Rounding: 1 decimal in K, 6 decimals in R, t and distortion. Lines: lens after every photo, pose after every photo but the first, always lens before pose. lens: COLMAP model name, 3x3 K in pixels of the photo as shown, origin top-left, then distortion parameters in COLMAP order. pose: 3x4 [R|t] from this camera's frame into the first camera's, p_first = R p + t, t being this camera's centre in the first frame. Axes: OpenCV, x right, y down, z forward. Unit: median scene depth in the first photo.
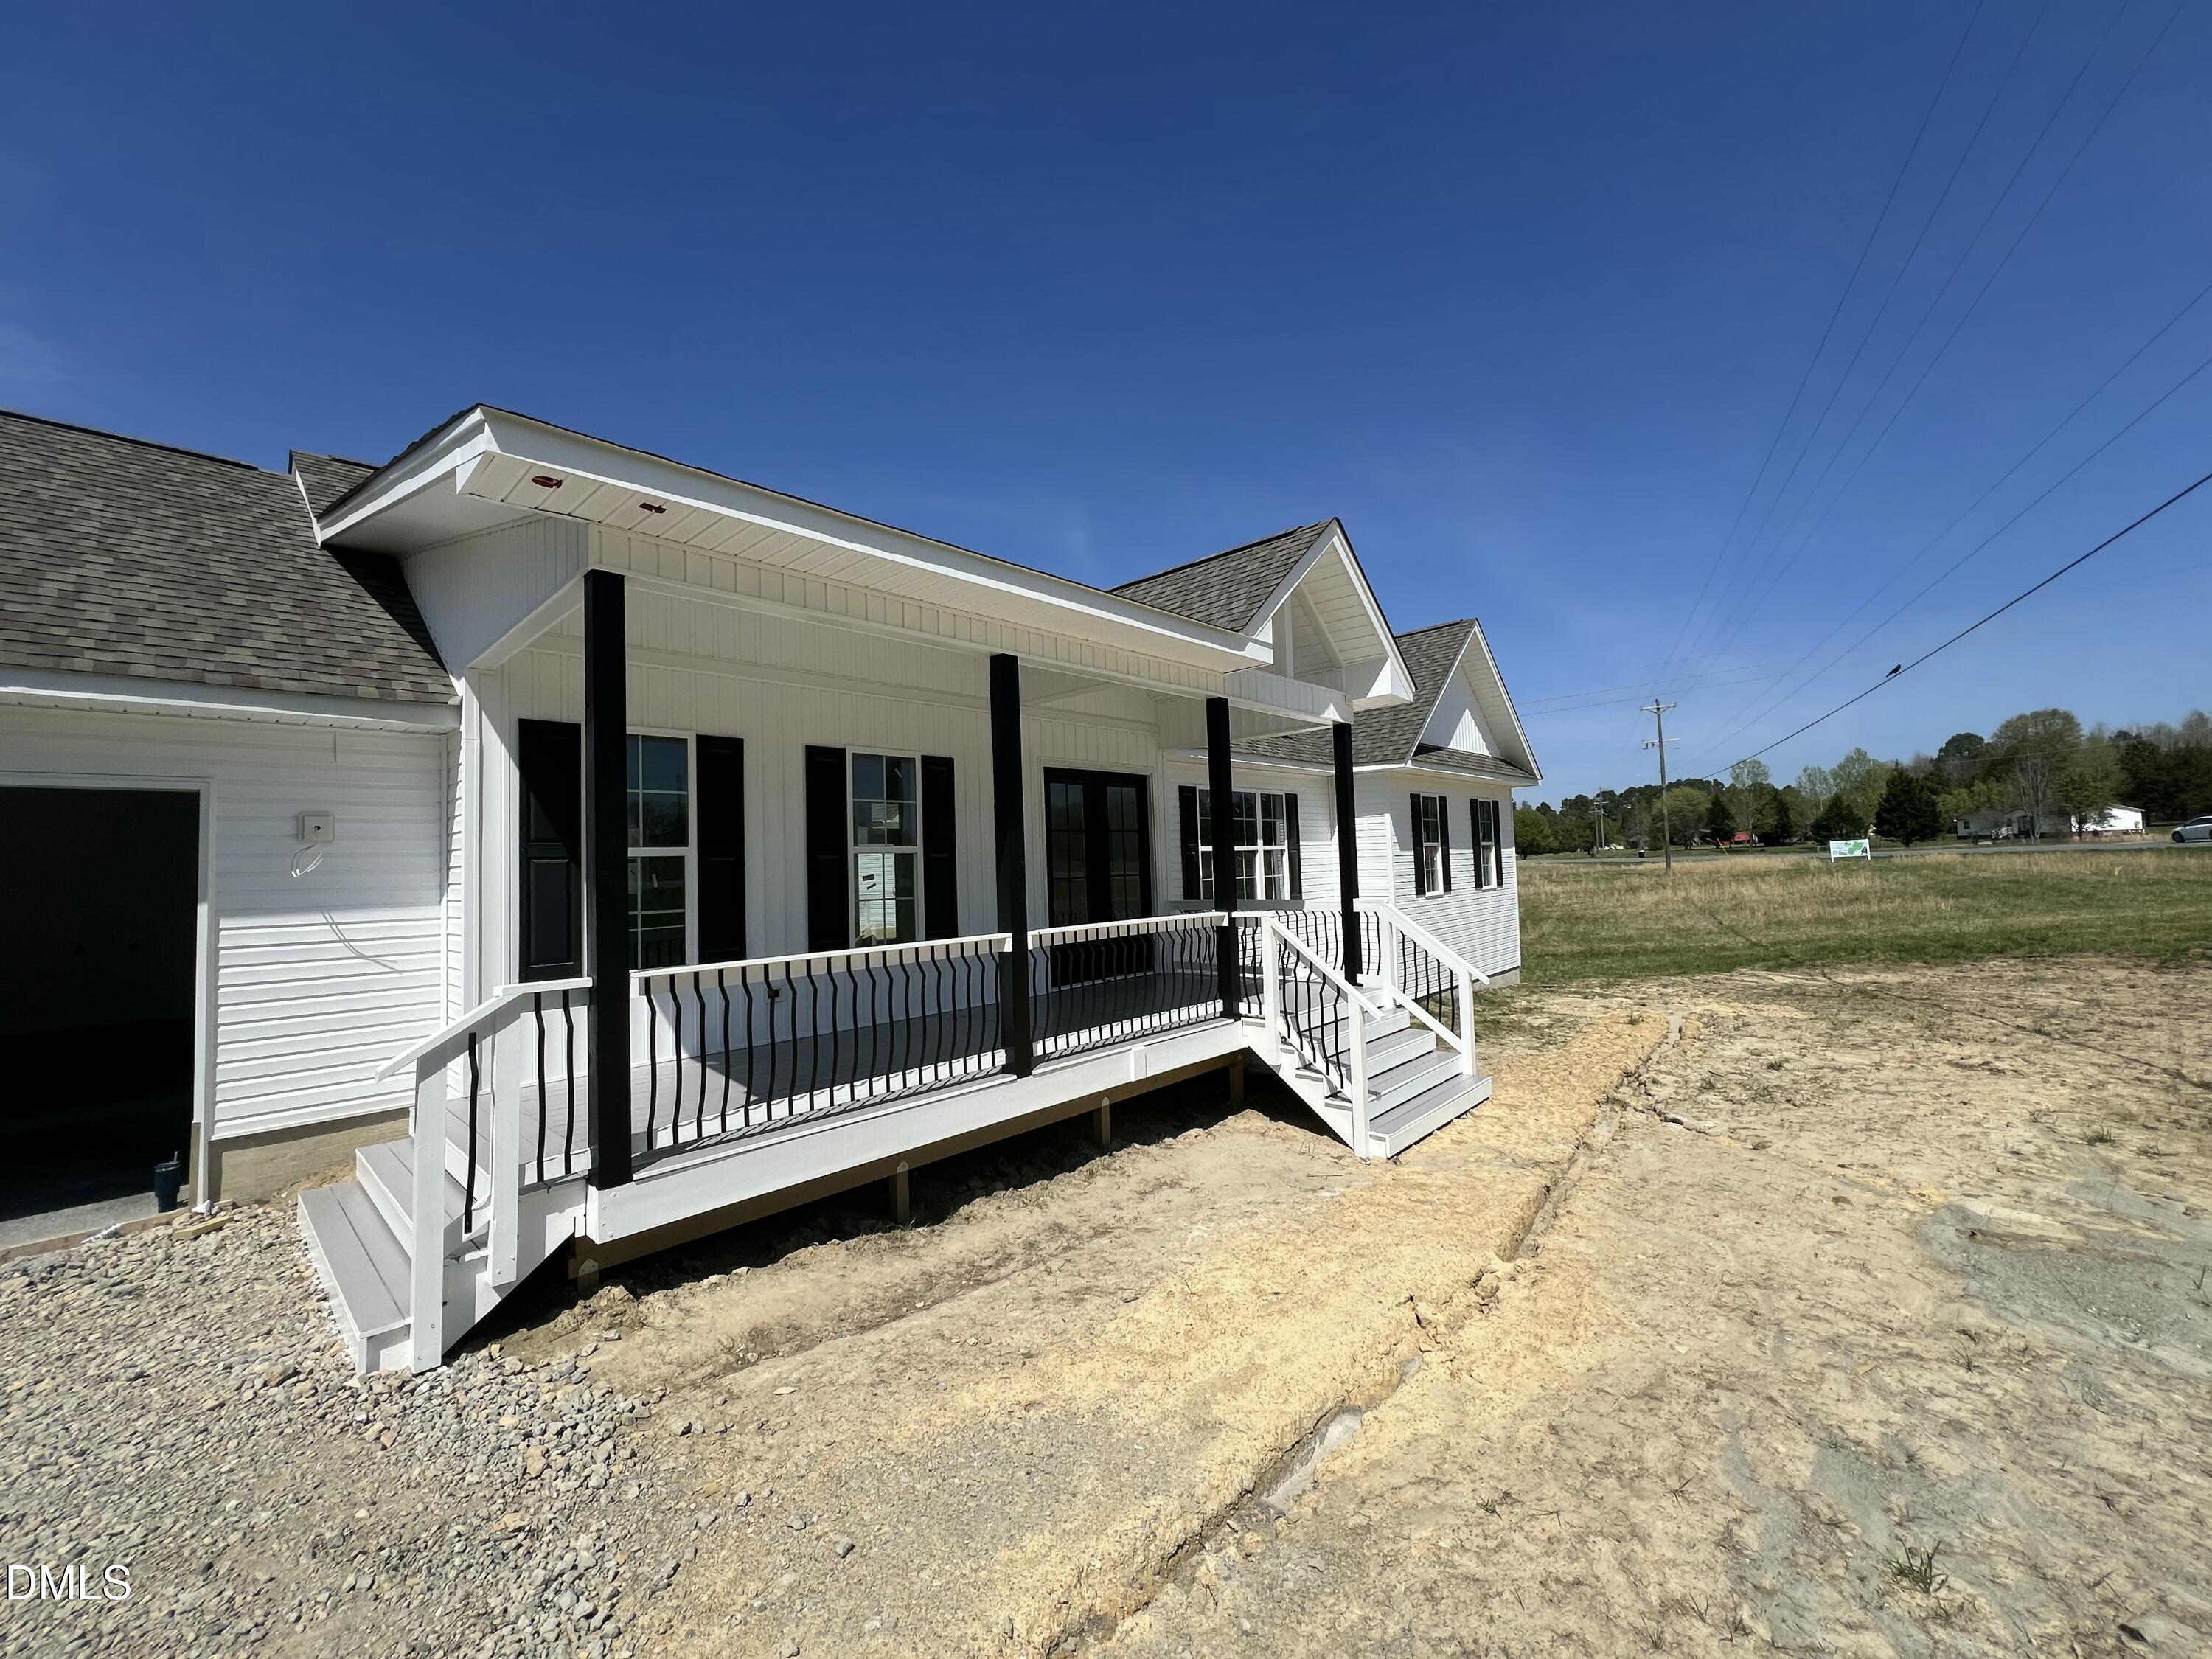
lens RADIAL K [[879.6, 0, 1102.2], [0, 879.6, 826.8], [0, 0, 1]] dist [-0.001529, 0.000250]
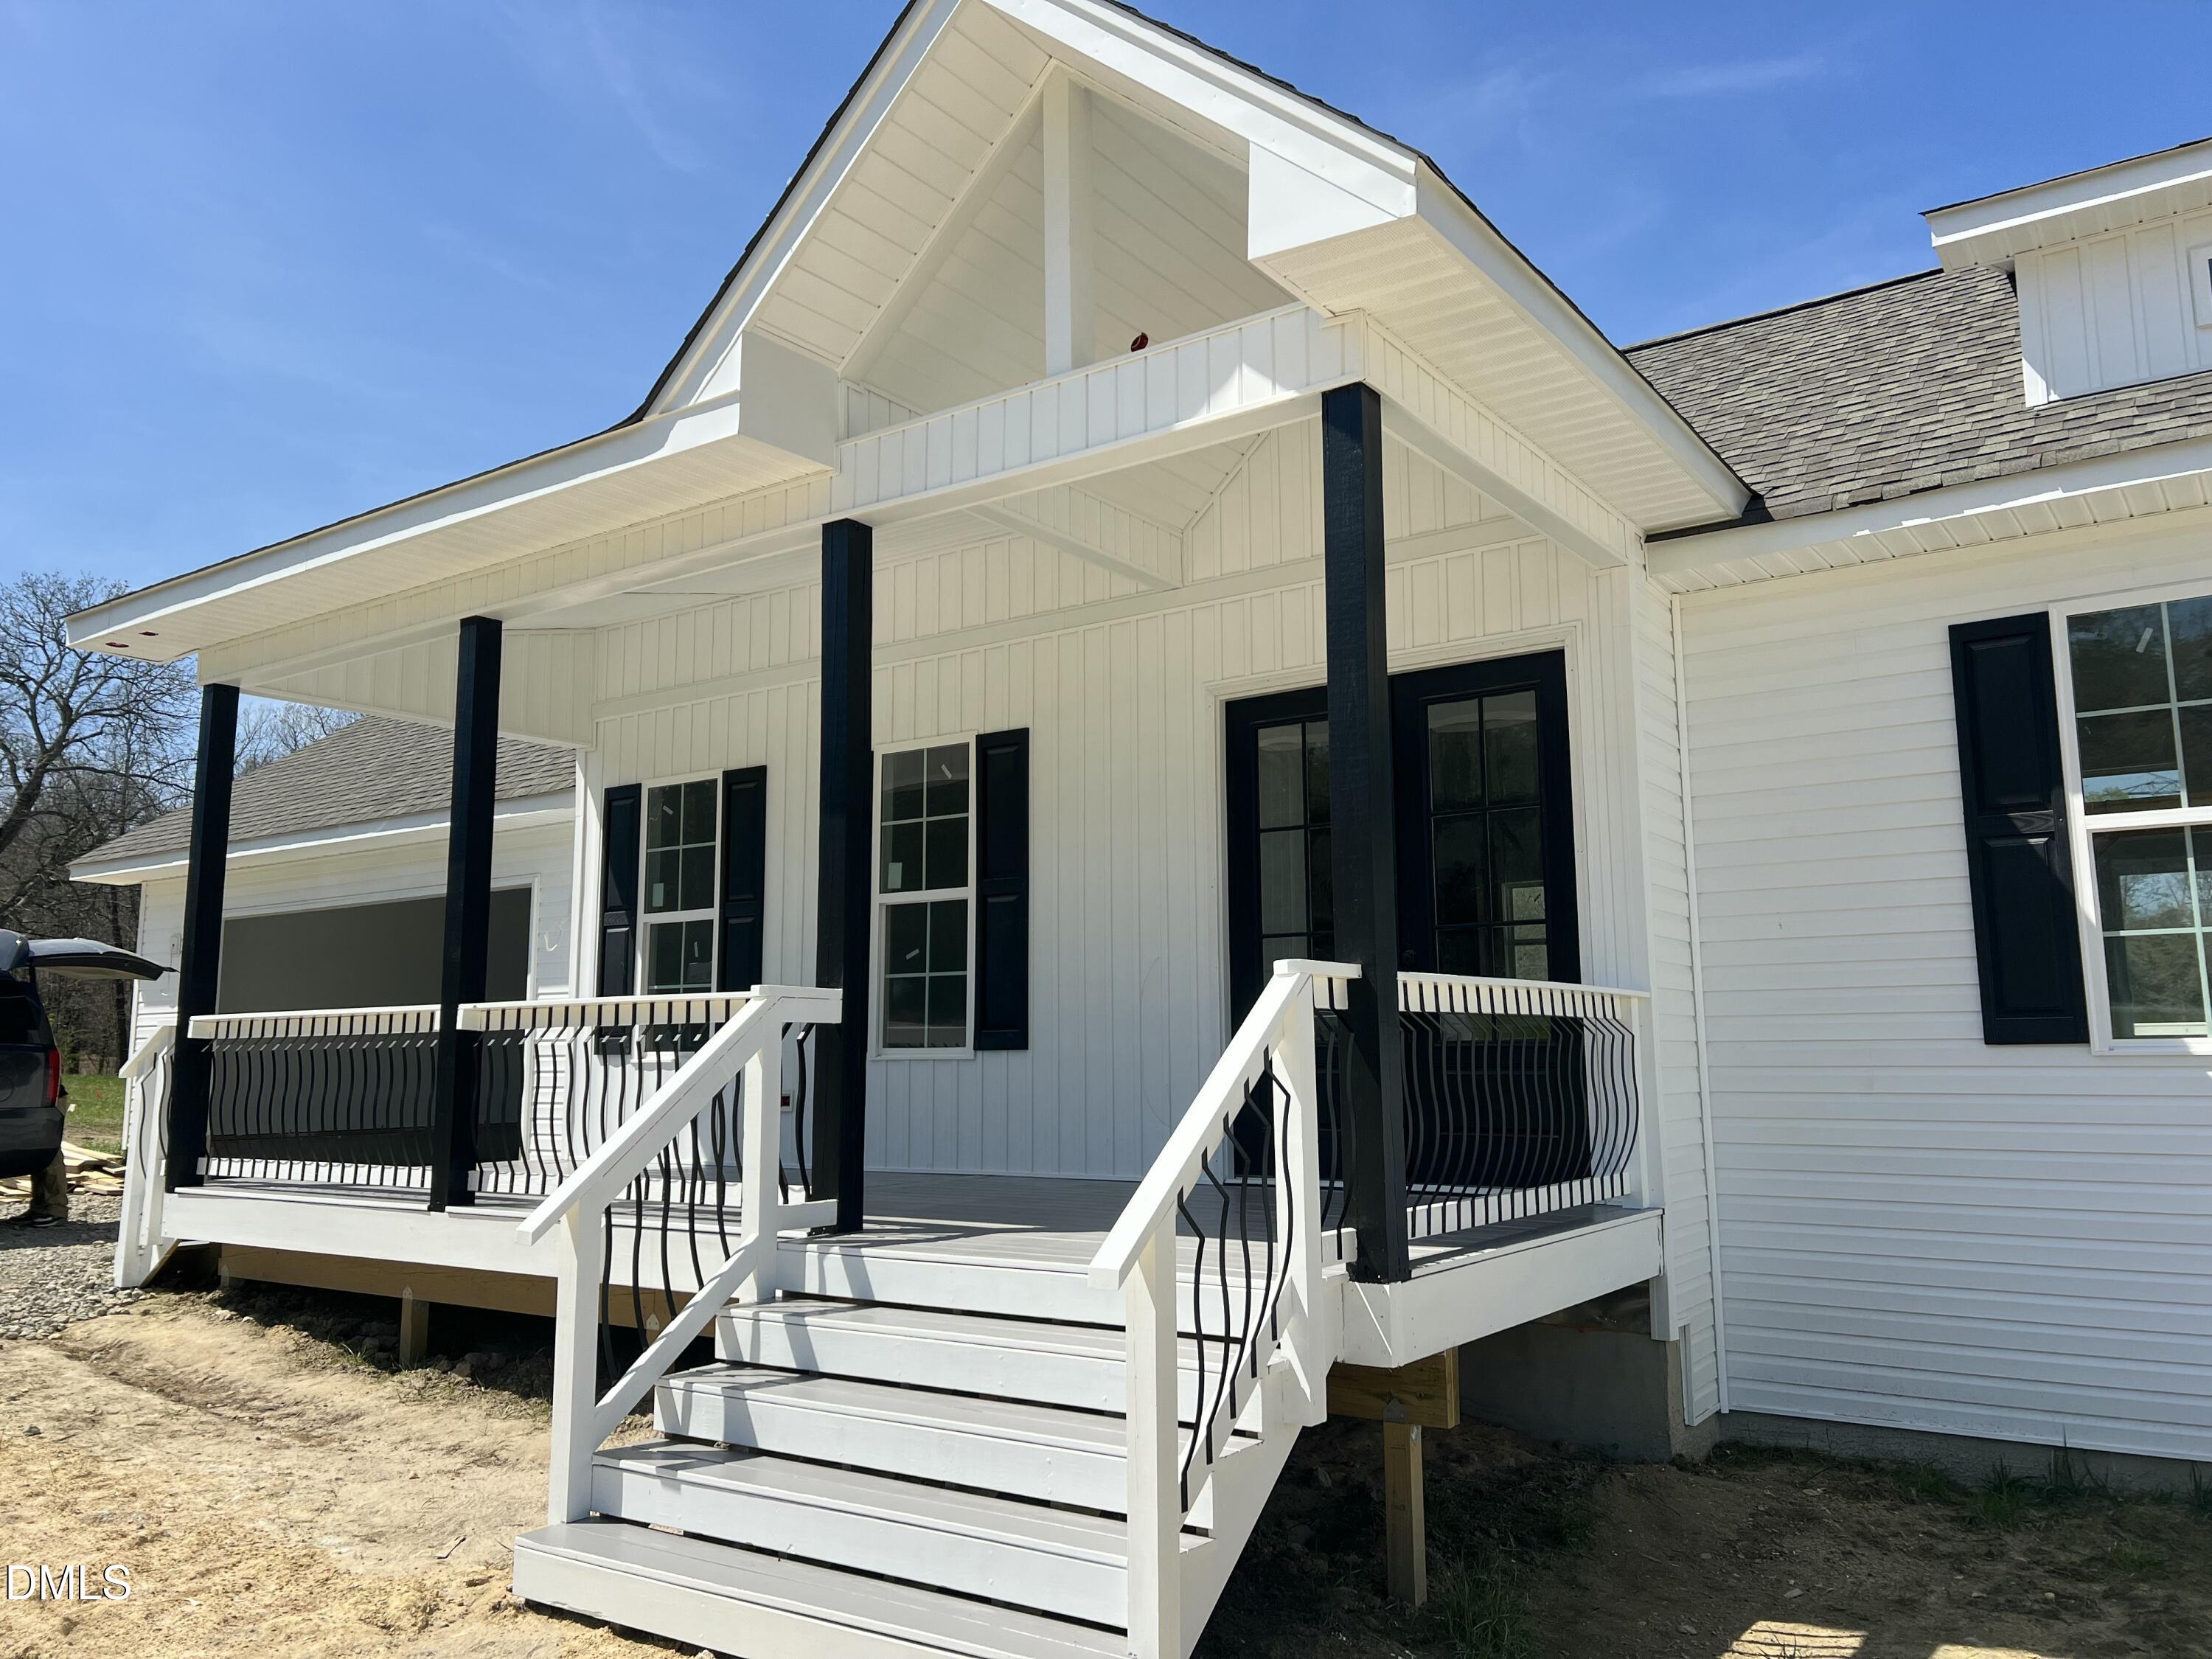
lens RADIAL K [[1648.4, 0, 1106.0], [0, 1648.4, 829.5], [0, 0, 1]] dist [0.009908, 0.004045]
pose [[0.127786, -0.079524, -0.988609, 1.016631], [0.063661, 0.995382, -0.071840, 0.074663], [0.989757, -0.053756, 0.132258, 1.086385]]
